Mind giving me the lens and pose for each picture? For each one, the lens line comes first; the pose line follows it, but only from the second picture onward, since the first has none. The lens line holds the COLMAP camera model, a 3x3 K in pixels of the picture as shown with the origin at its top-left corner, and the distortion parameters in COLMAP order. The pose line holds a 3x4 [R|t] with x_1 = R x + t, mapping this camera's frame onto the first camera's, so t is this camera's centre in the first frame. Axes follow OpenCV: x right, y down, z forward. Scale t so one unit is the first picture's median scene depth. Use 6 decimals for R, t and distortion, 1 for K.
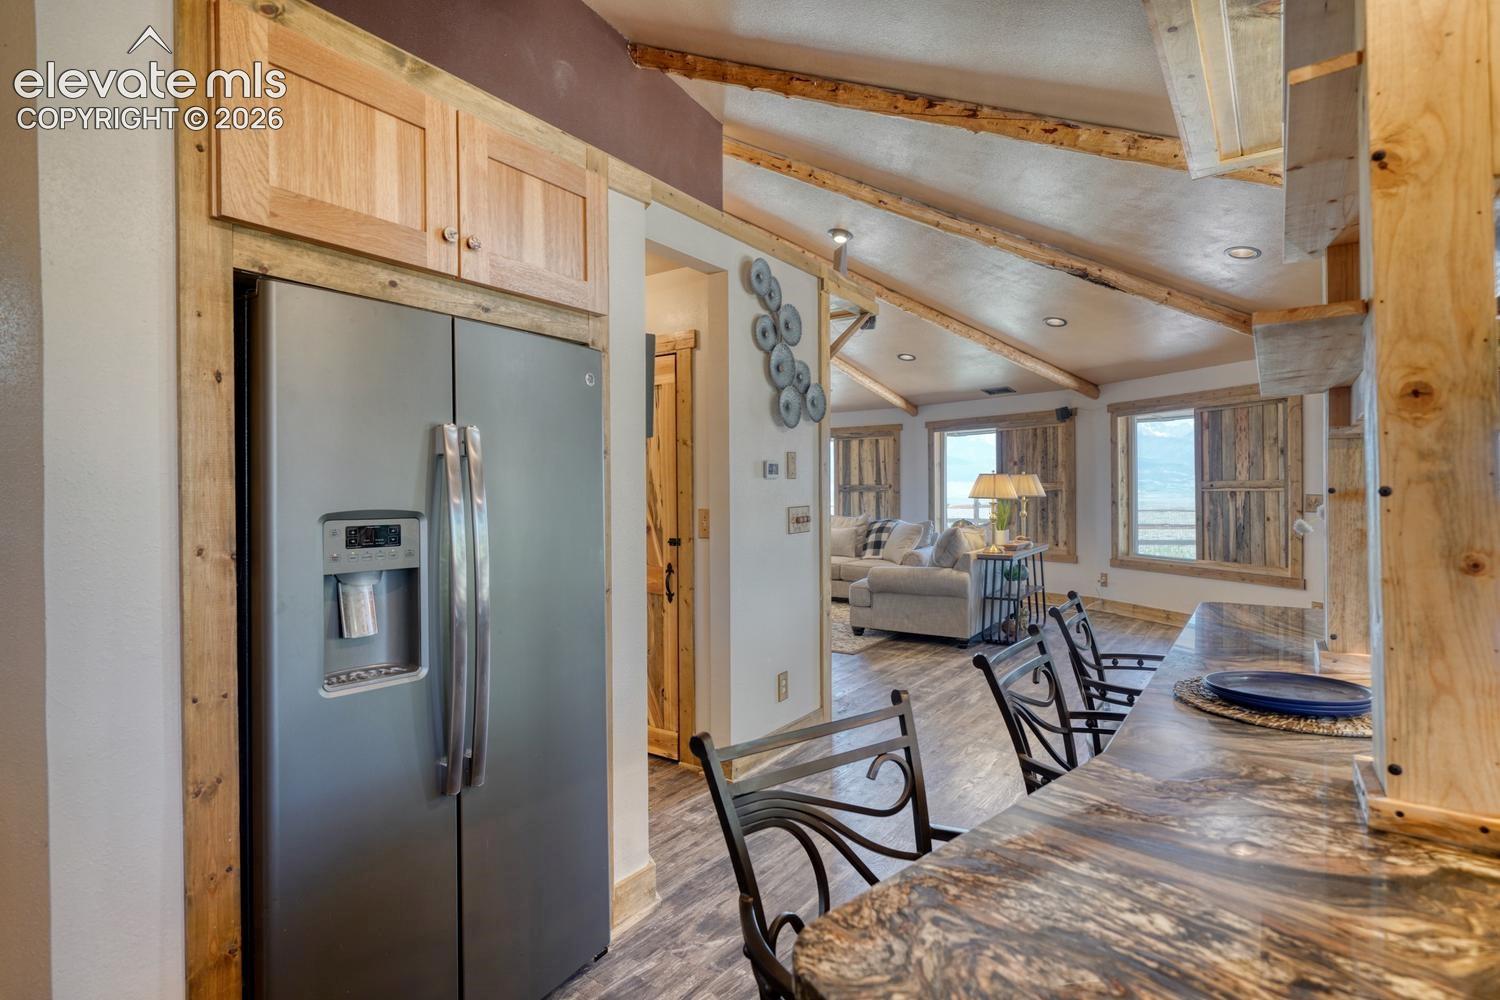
lens RADIAL K [[730.3, 0, 745.6], [0, 730.3, 493.6], [0, 0, 1]] dist [0.003728, 0.000631]
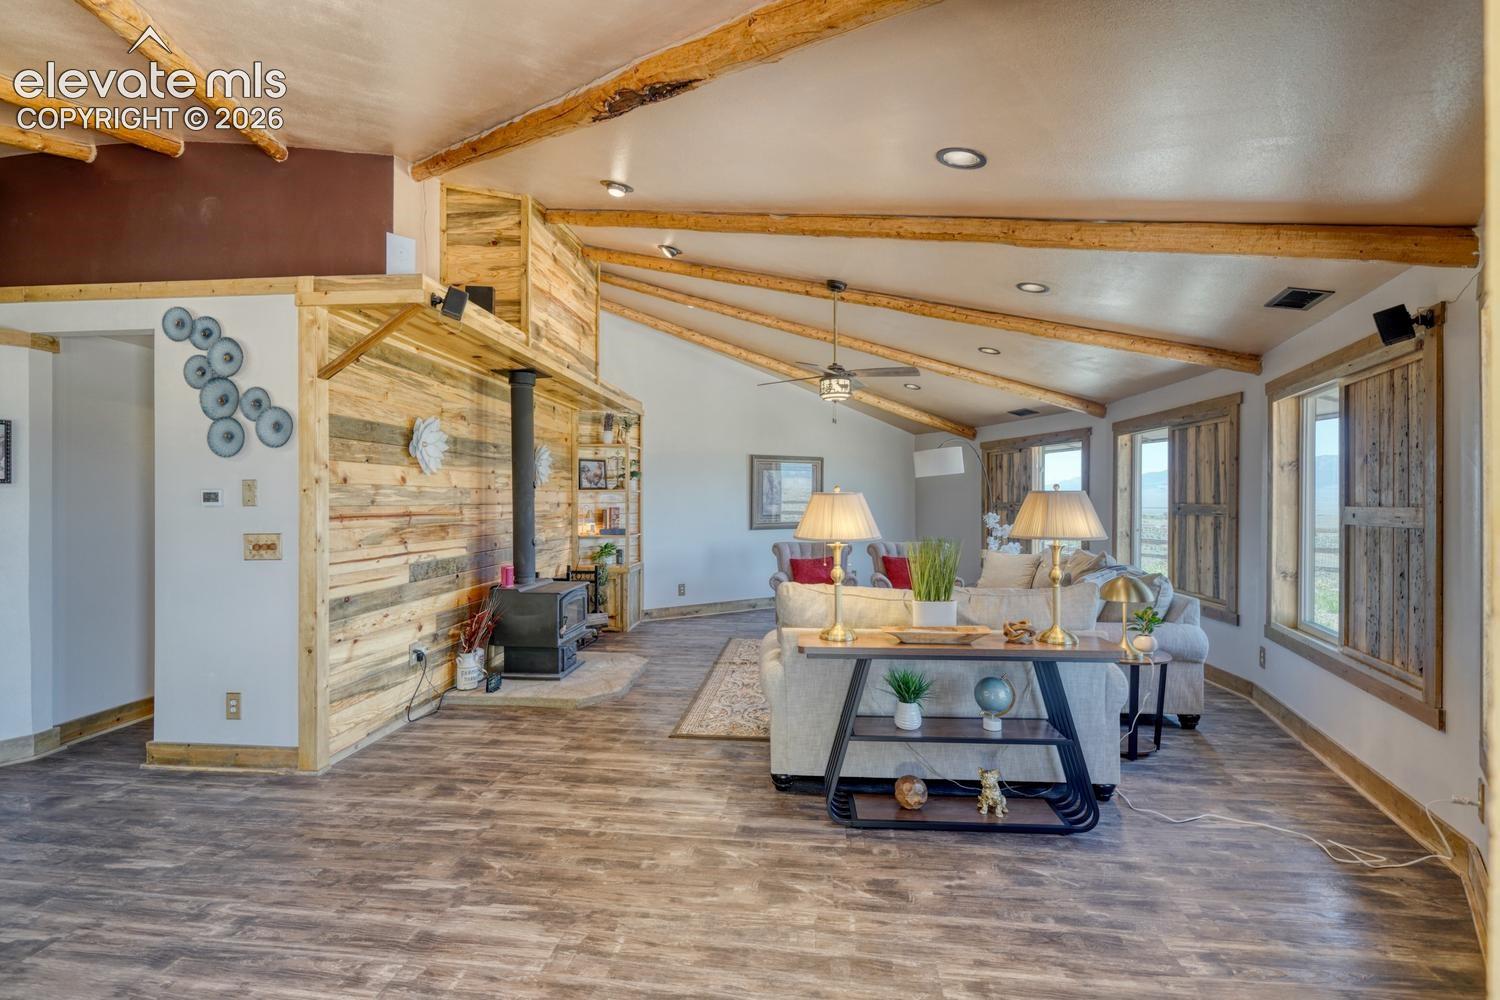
lens RADIAL K [[680.9, 0, 750.0], [0, 680.9, 500.0], [0, 0, 1]] dist [-0.000557, -0.000075]
pose [[0.493389, 0.006638, -0.869783, 0.731773], [-0.007564, 0.999966, 0.003341, -0.021849], [0.869776, 0.004931, 0.493422, 0.678028]]
